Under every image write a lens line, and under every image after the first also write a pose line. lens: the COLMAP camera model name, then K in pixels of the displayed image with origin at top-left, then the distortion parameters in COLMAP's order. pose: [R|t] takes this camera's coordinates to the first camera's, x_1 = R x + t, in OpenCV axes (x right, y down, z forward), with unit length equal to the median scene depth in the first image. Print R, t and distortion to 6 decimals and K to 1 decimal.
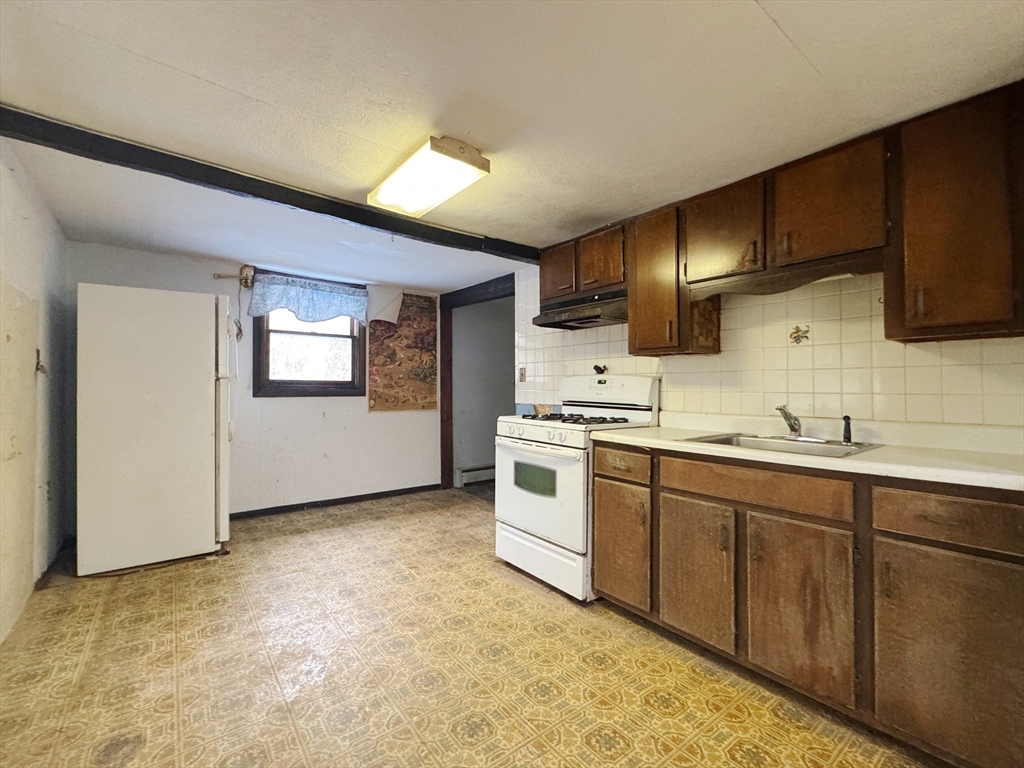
lens RADIAL K [[451.4, 0, 498.0], [0, 451.4, 380.4], [0, 0, 1]] dist [-0.001922, -0.000190]
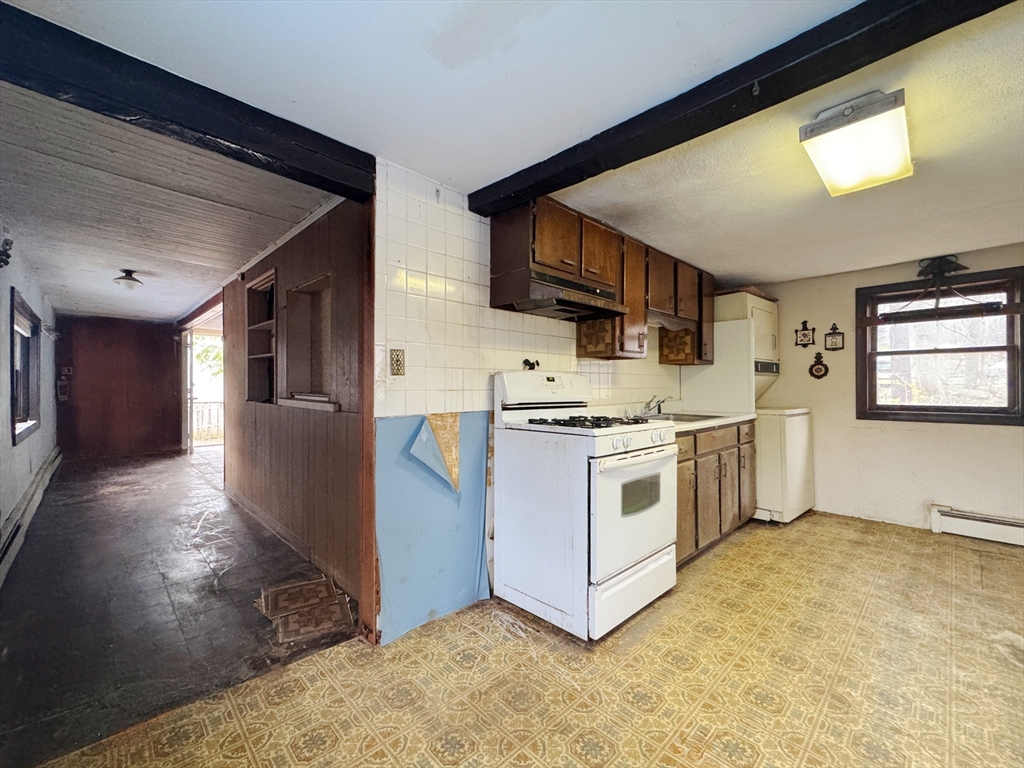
lens RADIAL K [[429.6, 0, 512.0], [0, 429.6, 384.0], [0, 0, 1]] dist [-0.001744, 0.000473]
pose [[-0.141966, 0.001229, 0.989871, -0.865010], [-0.013933, 0.999898, -0.003239, 0.023505], [-0.989773, -0.014251, -0.141935, 1.727007]]
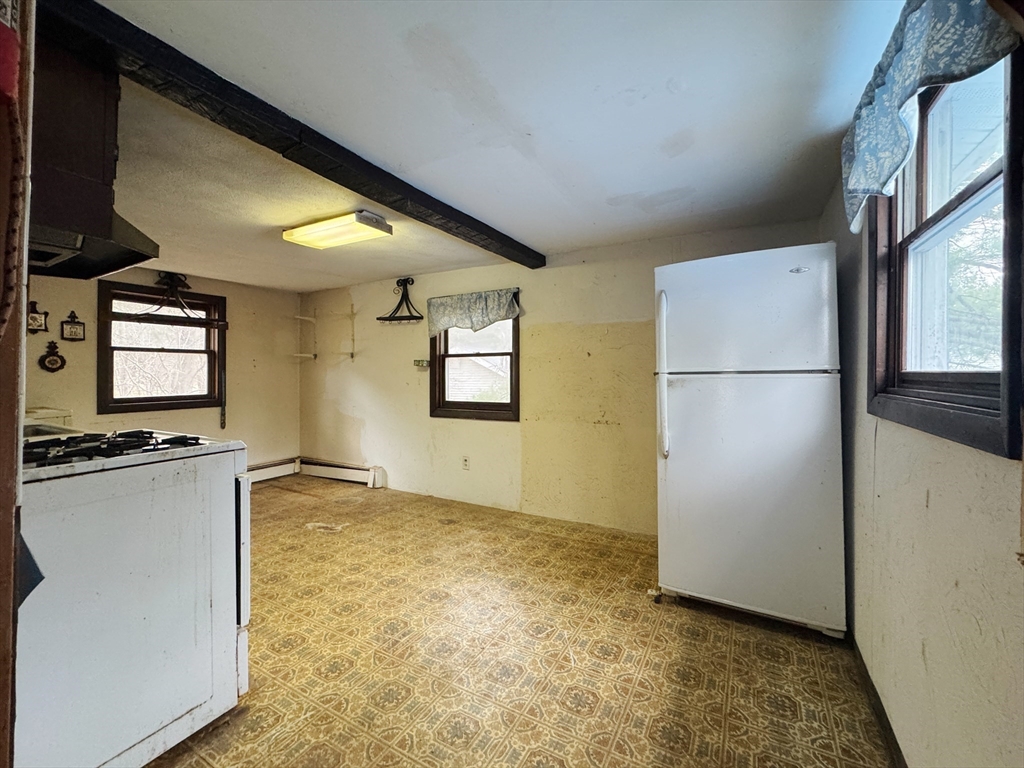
lens RADIAL K [[419.0, 0, 520.0], [0, 419.0, 373.9], [0, 0, 1]] dist [-0.009090, 0.000008]
pose [[-0.901412, -0.005210, -0.432931, -0.117899], [0.001465, 0.999885, -0.015082, 0.008641], [0.432960, -0.014229, -0.901301, 2.286284]]
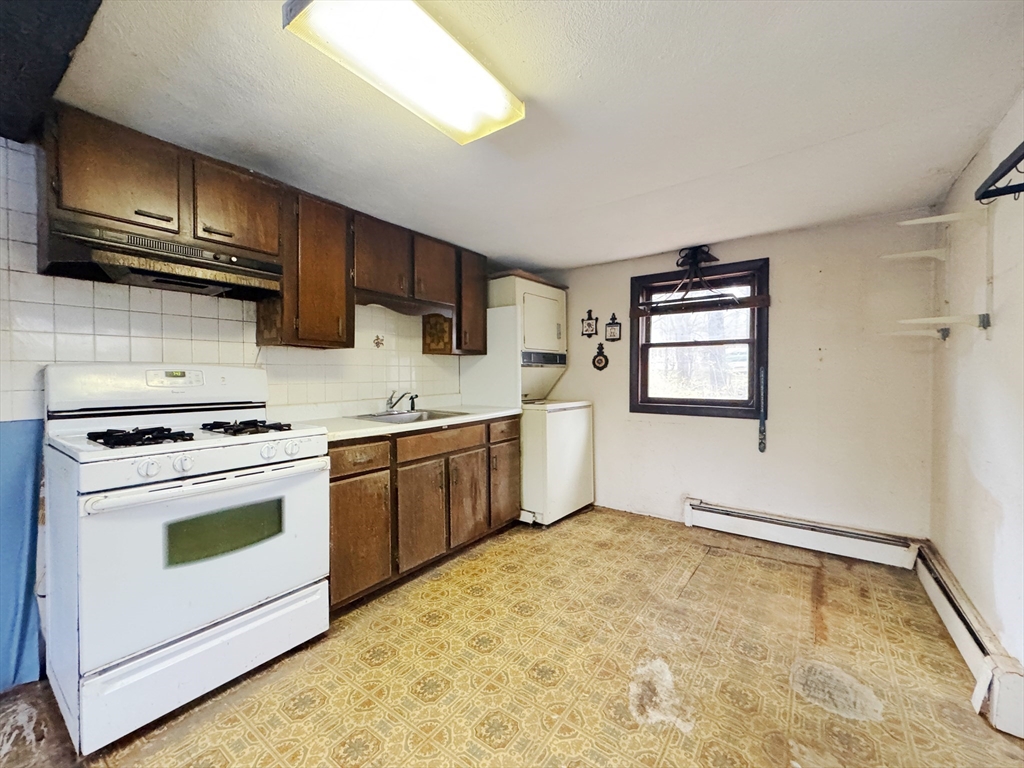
lens RADIAL K [[413.9, 0, 520.0], [0, 413.9, 381.2], [0, 0, 1]] dist [-0.001547, 0.000019]
pose [[-0.315085, -0.026000, 0.948707, -0.752817], [-0.015374, 0.999633, 0.022290, -0.011747], [-0.948939, -0.007562, -0.315369, 1.017879]]
